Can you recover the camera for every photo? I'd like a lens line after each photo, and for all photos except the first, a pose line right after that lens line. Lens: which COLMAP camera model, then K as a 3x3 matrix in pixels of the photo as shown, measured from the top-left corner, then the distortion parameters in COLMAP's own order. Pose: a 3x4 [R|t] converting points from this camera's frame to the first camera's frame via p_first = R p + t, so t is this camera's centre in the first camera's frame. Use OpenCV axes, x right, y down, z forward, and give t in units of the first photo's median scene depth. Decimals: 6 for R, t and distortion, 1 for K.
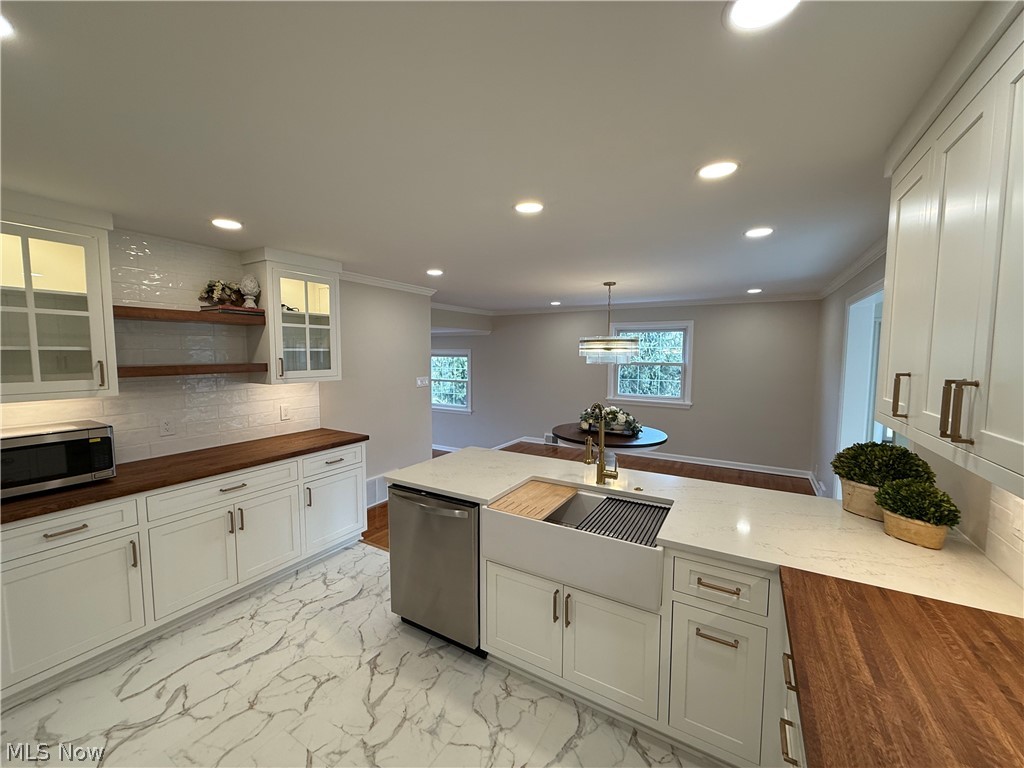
lens RADIAL K [[404.4, 0, 510.8], [0, 404.4, 382.9], [0, 0, 1]] dist [0.000741, -0.000065]
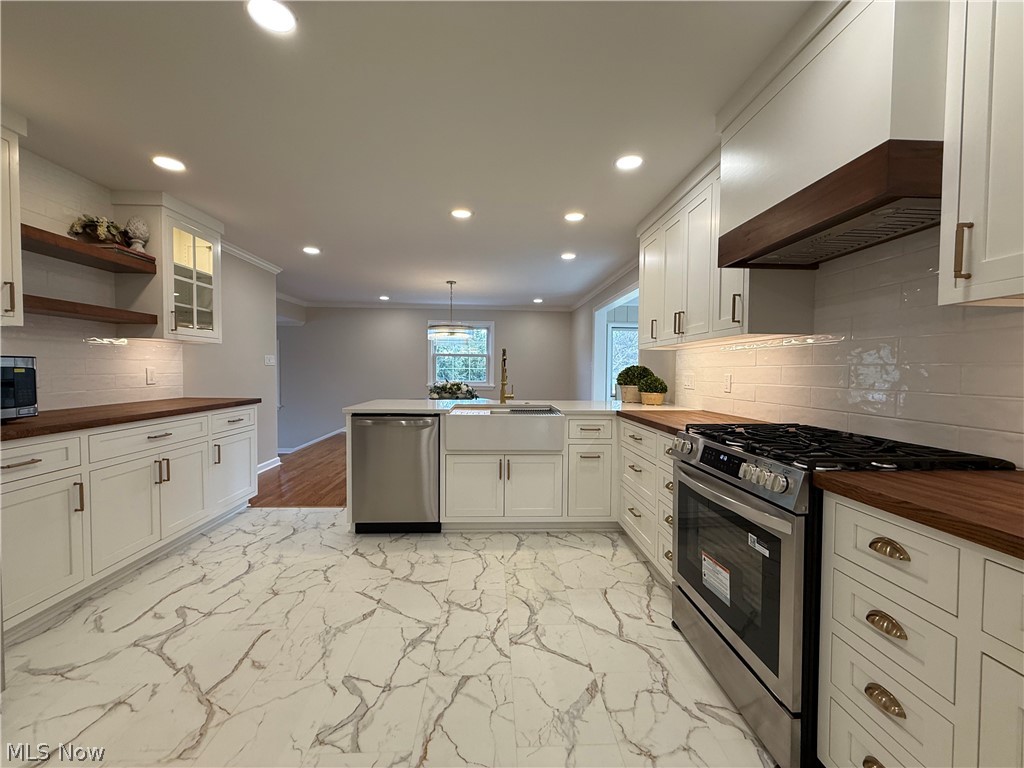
lens RADIAL K [[404.4, 0, 509.1], [0, 404.4, 384.5], [0, 0, 1]] dist [0.000741, -0.000065]
pose [[0.836637, -0.015489, 0.547539, -0.584887], [0.034781, 0.999085, -0.024884, 0.215101], [-0.546652, 0.039863, 0.836410, -0.281095]]
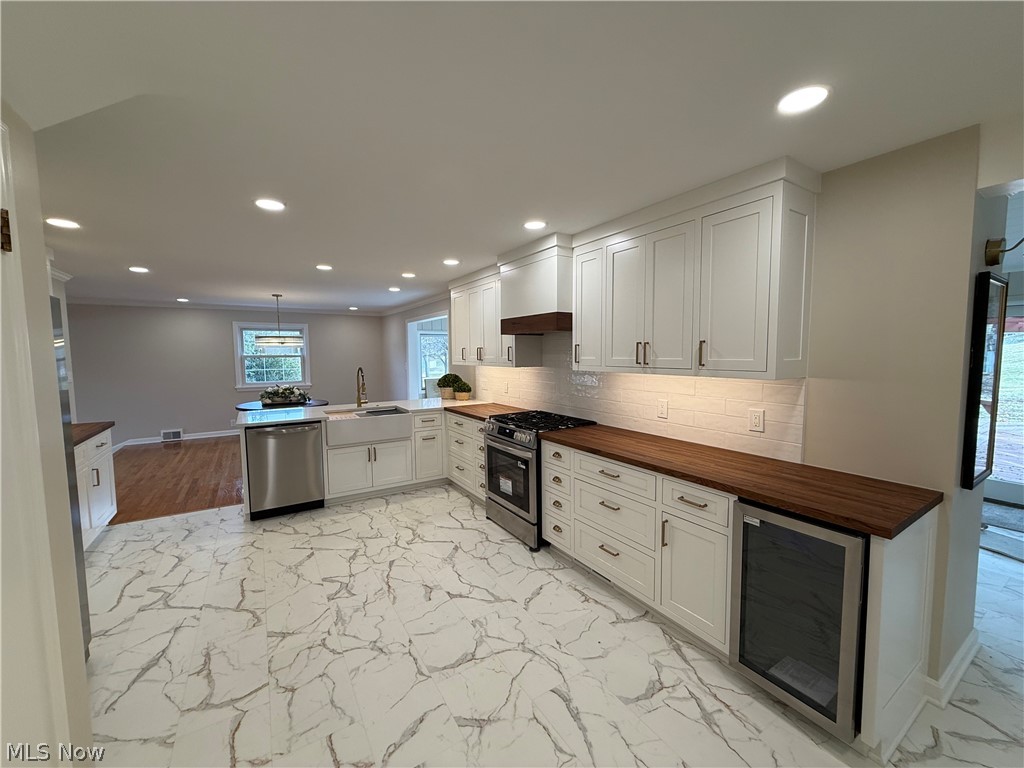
lens RADIAL K [[404.4, 0, 508.7], [0, 404.4, 384.3], [0, 0, 1]] dist [0.000741, -0.000065]
pose [[0.458259, -0.077447, 0.885438, -1.222811], [0.074279, 0.996049, 0.048679, 0.089964], [-0.885709, 0.043462, 0.462201, -0.608085]]
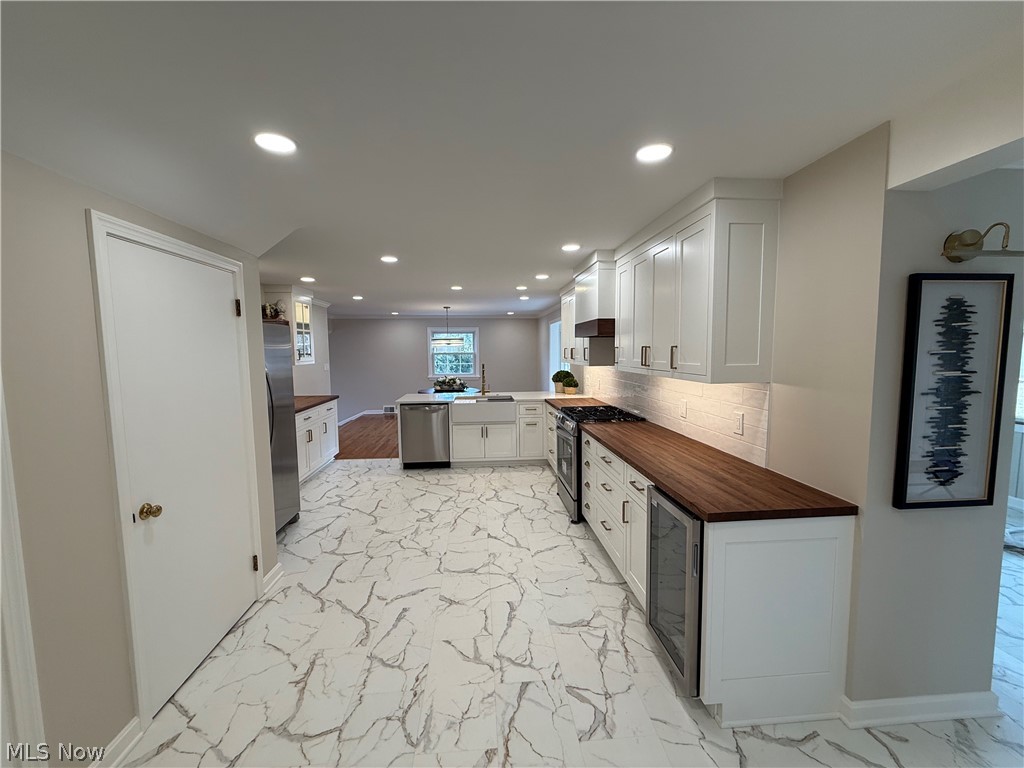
lens RADIAL K [[404.4, 0, 510.8], [0, 404.4, 385.1], [0, 0, 1]] dist [0.000741, -0.000065]
pose [[0.816260, -0.062433, 0.574301, -1.111110], [0.054937, 0.998027, 0.030414, 0.114634], [-0.575067, 0.006724, 0.818079, -1.208818]]
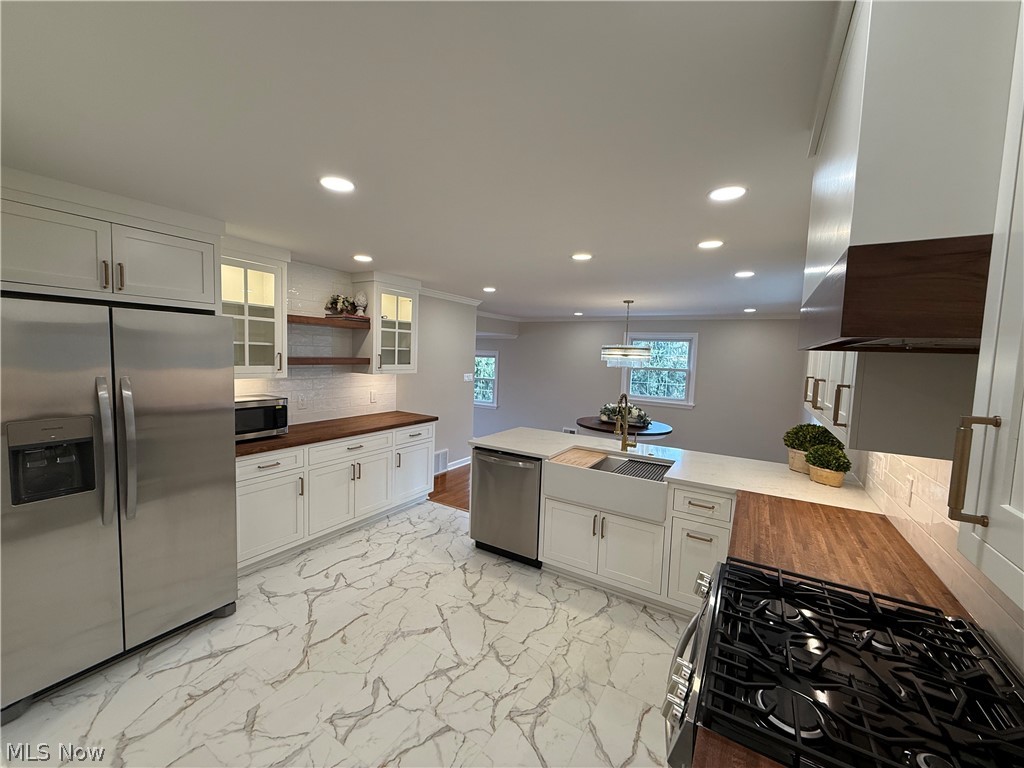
lens RADIAL K [[404.4, 0, 511.5], [0, 404.4, 384.1], [0, 0, 1]] dist [0.000741, -0.000065]
pose [[0.999363, 0.033620, -0.011987, -0.162680], [-0.033637, 0.999433, -0.001151, 0.029702], [0.011941, 0.001553, 0.999927, -0.421334]]
